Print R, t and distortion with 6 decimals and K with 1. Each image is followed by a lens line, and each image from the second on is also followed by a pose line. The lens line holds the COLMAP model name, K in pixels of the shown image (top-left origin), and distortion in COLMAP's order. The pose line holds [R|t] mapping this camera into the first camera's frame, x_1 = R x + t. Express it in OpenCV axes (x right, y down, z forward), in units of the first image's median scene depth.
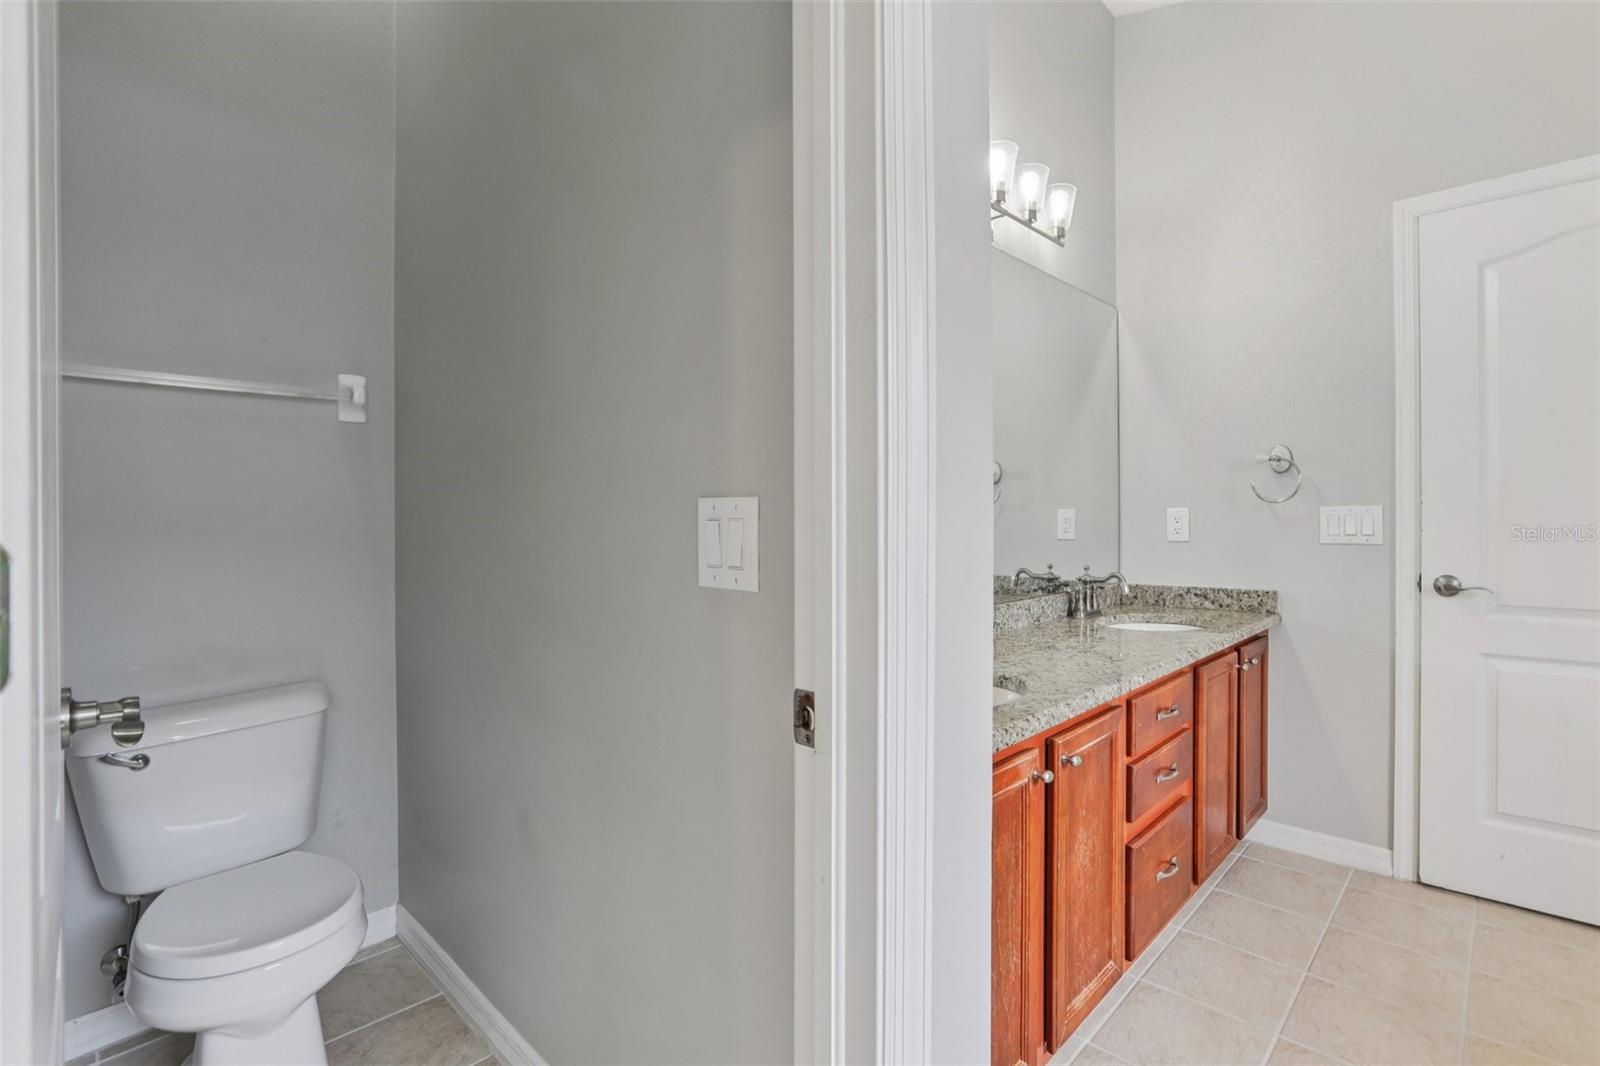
lens RADIAL K [[736.6, 0, 820.5], [0, 736.6, 520.9], [0, 0, 1]] dist [-0.047915, 0.017229]
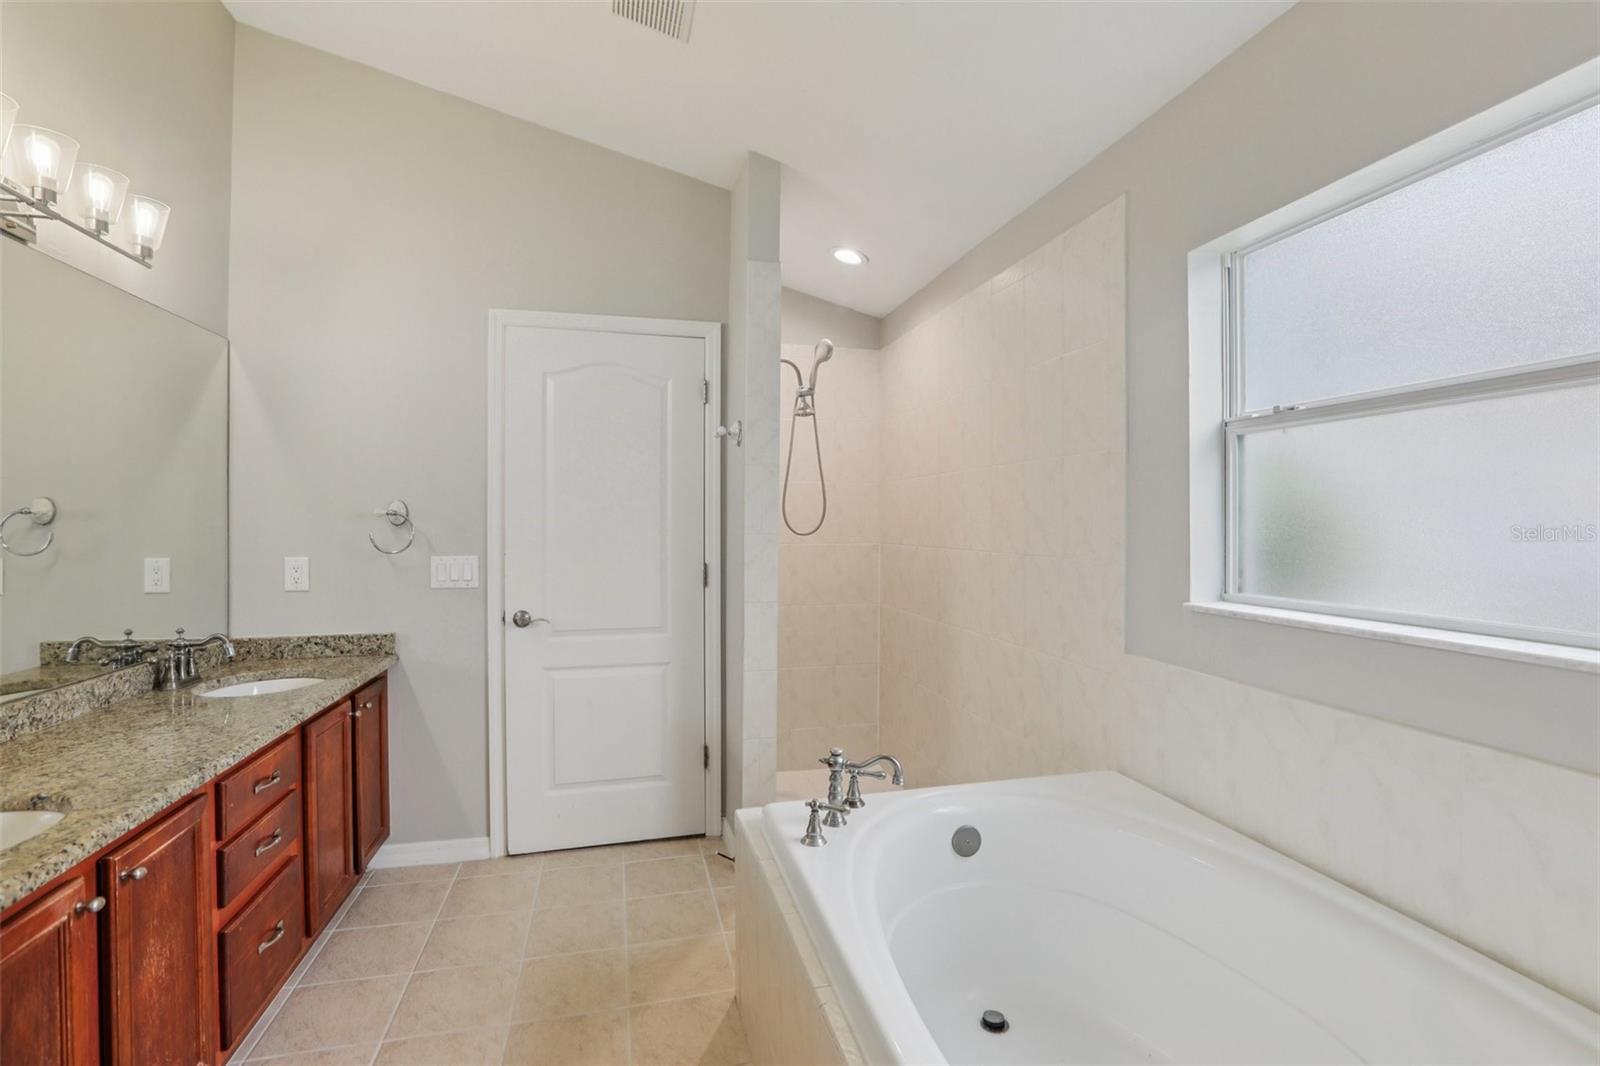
lens RADIAL K [[750.2, 0, 816.0], [0, 750.2, 529.1], [0, 0, 1]] dist [-0.048800, 0.015631]
pose [[0.509895, 0.005191, 0.860221, -0.005794], [-0.002716, 0.999987, -0.004424, -0.067486], [-0.860233, -0.000081, 0.509902, -0.135342]]
